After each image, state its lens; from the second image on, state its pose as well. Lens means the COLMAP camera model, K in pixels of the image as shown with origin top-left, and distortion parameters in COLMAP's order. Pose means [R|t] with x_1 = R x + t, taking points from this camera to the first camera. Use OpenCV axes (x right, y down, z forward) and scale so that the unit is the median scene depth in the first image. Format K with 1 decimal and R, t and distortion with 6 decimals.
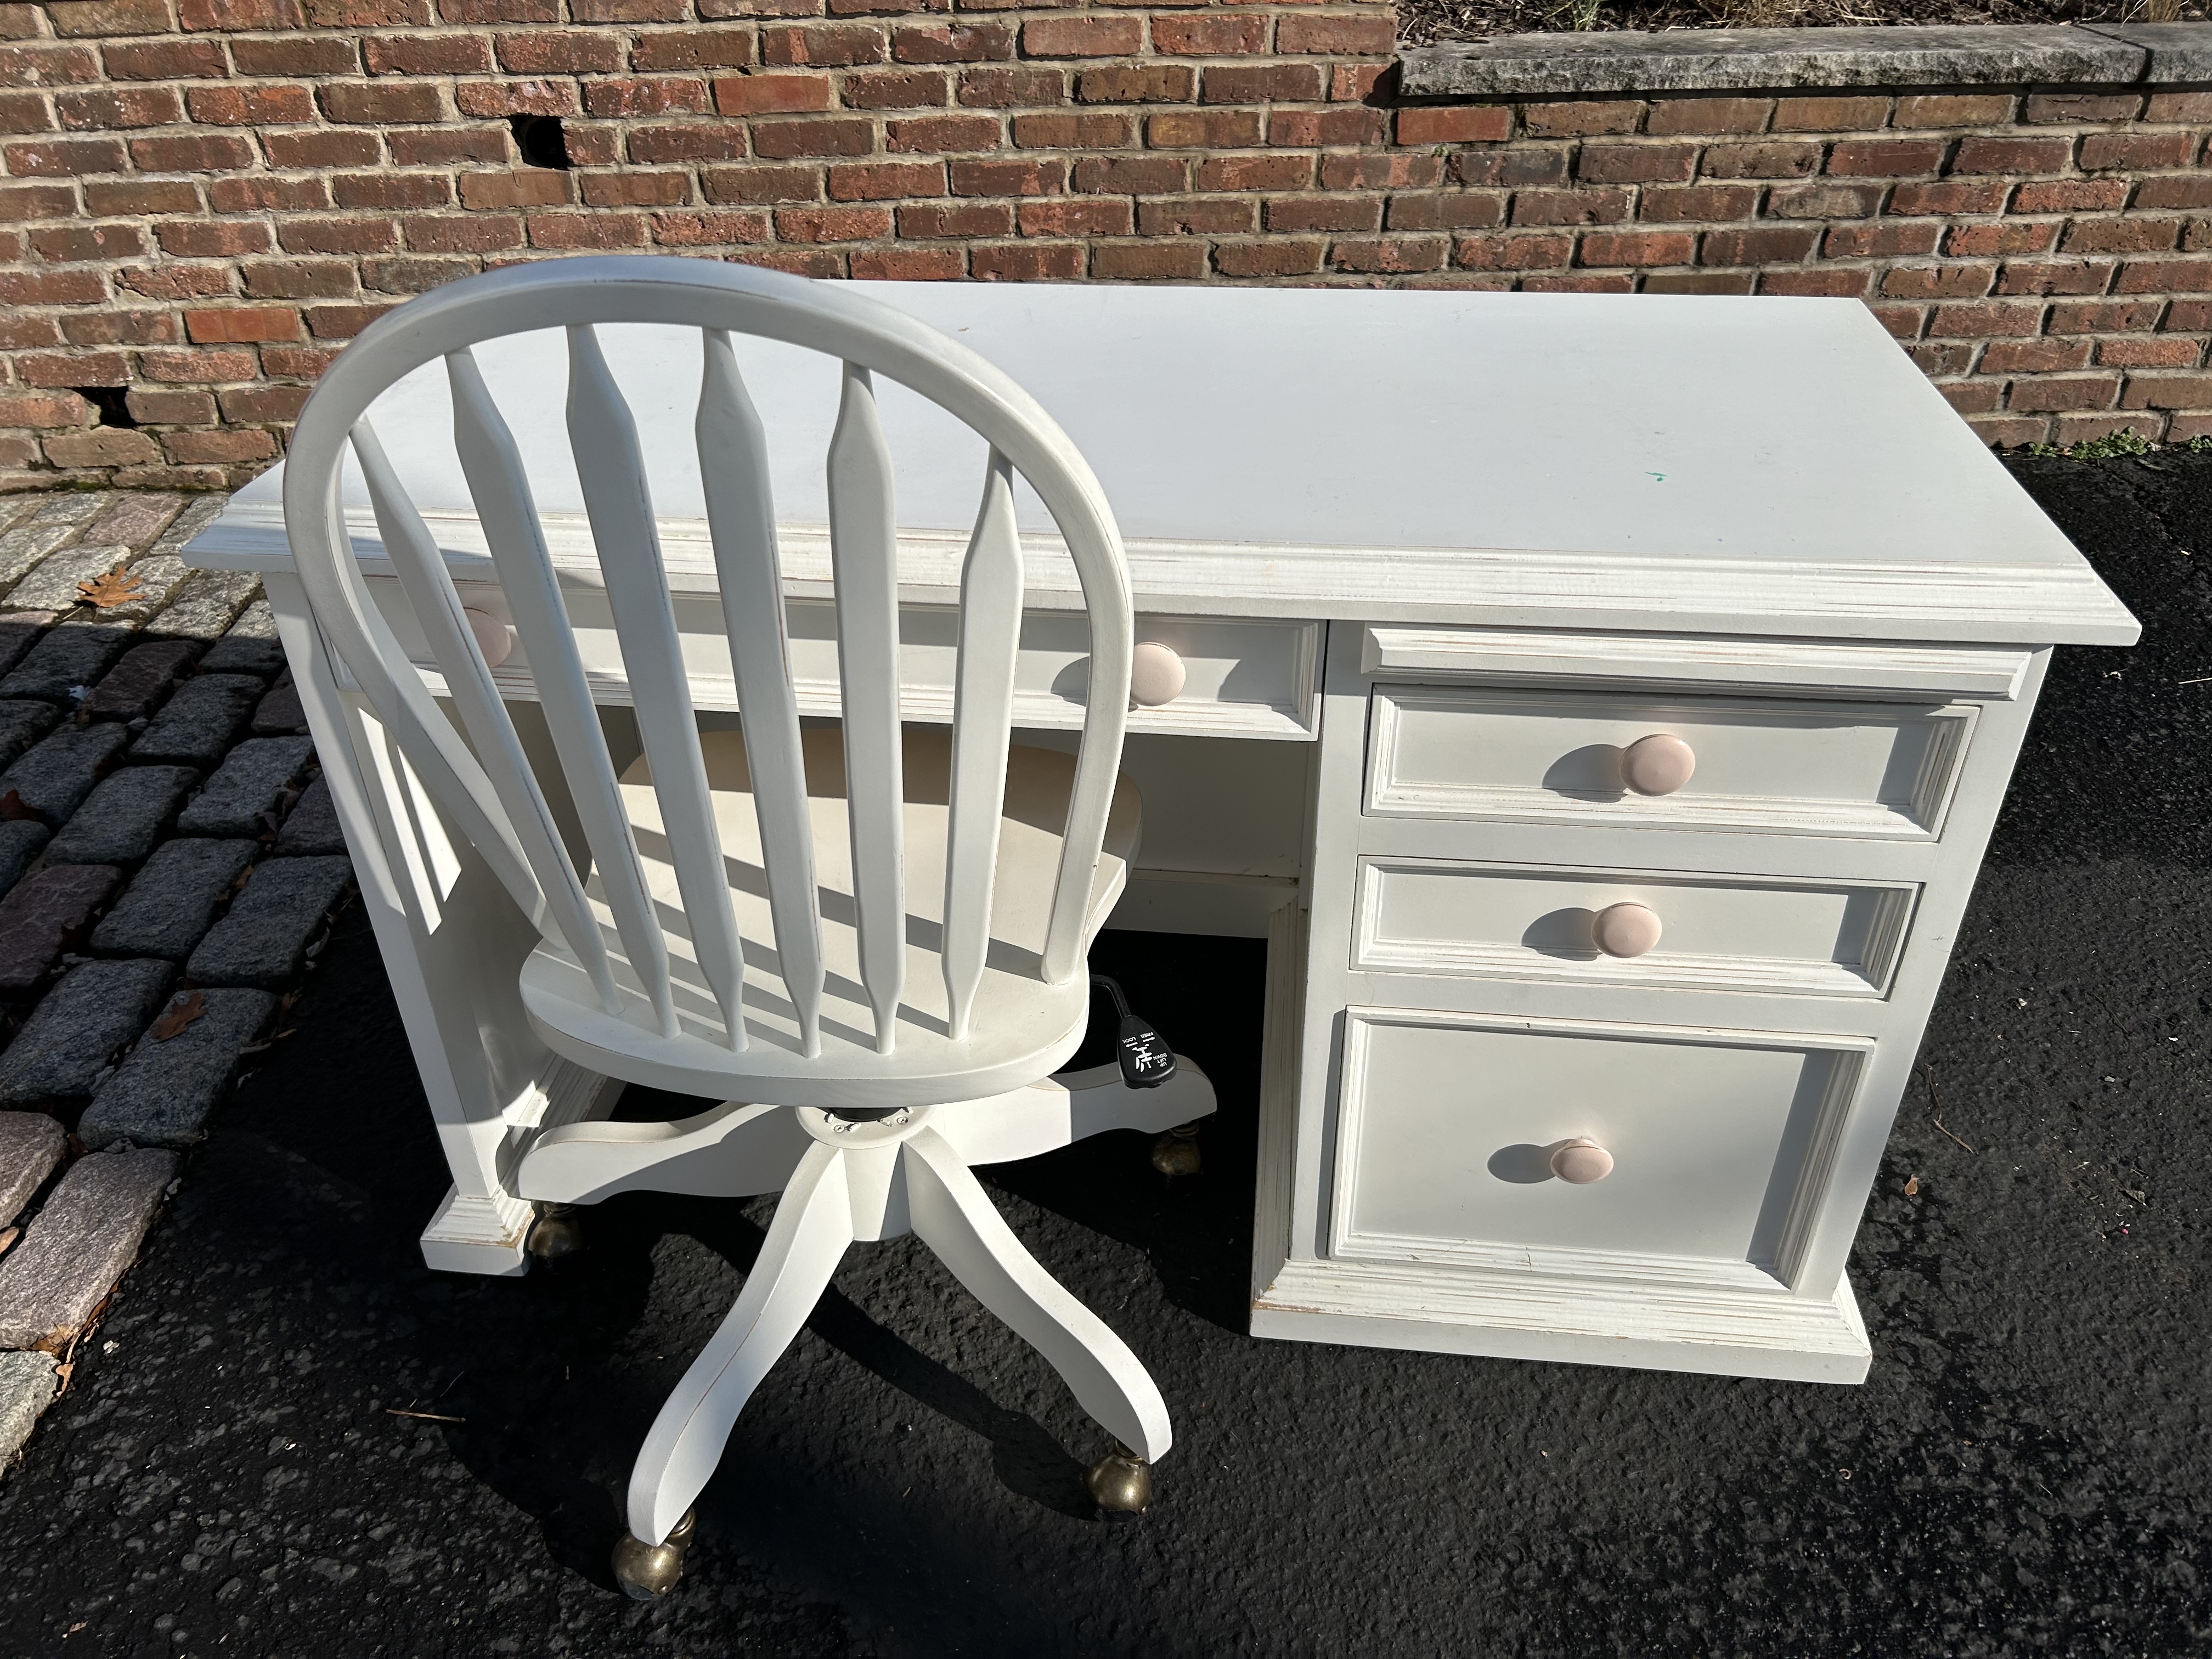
lens RADIAL K [[1684.8, 0, 1106.0], [0, 1684.8, 829.5], [0, 0, 1]] dist [0.024252, -0.025398]
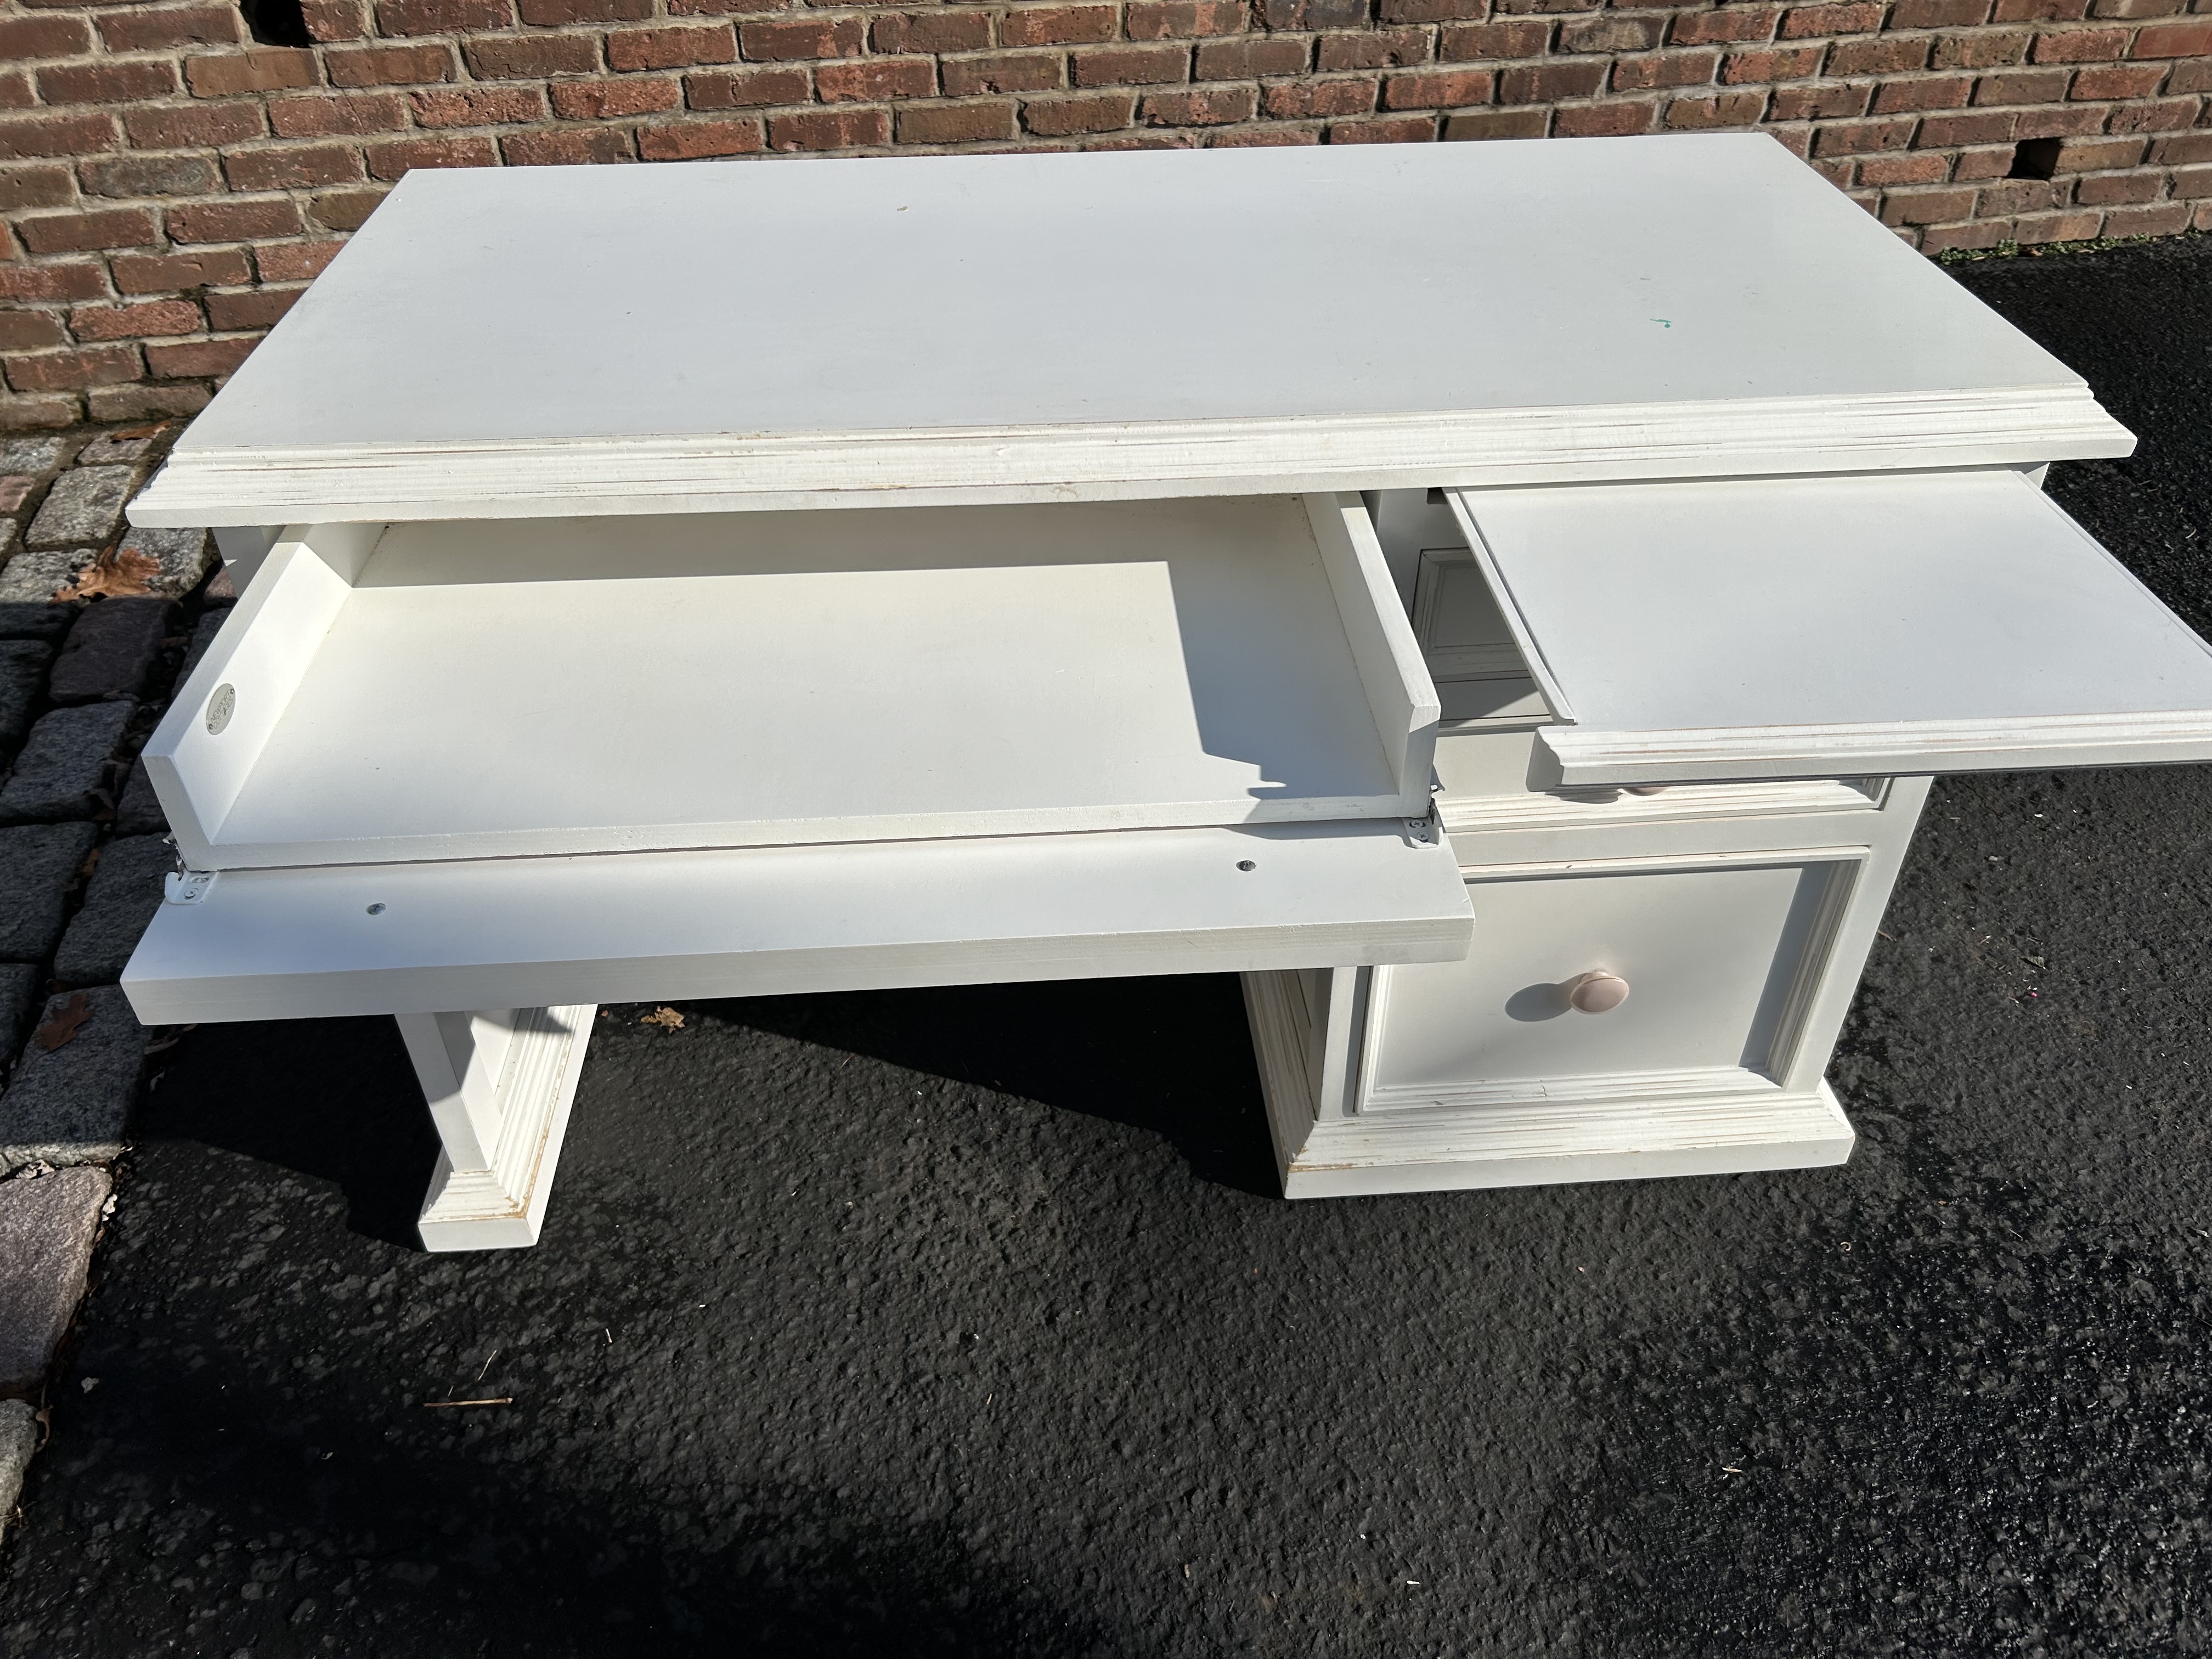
lens RADIAL K [[1684.8, 0, 1106.0], [0, 1684.8, 829.5], [0, 0, 1]] dist [0.024252, -0.025398]
pose [[0.982930, -0.107175, 0.149539, -0.136533], [0.095691, 0.992027, 0.082008, -0.015506], [-0.157136, -0.066299, 0.985349, 0.021013]]
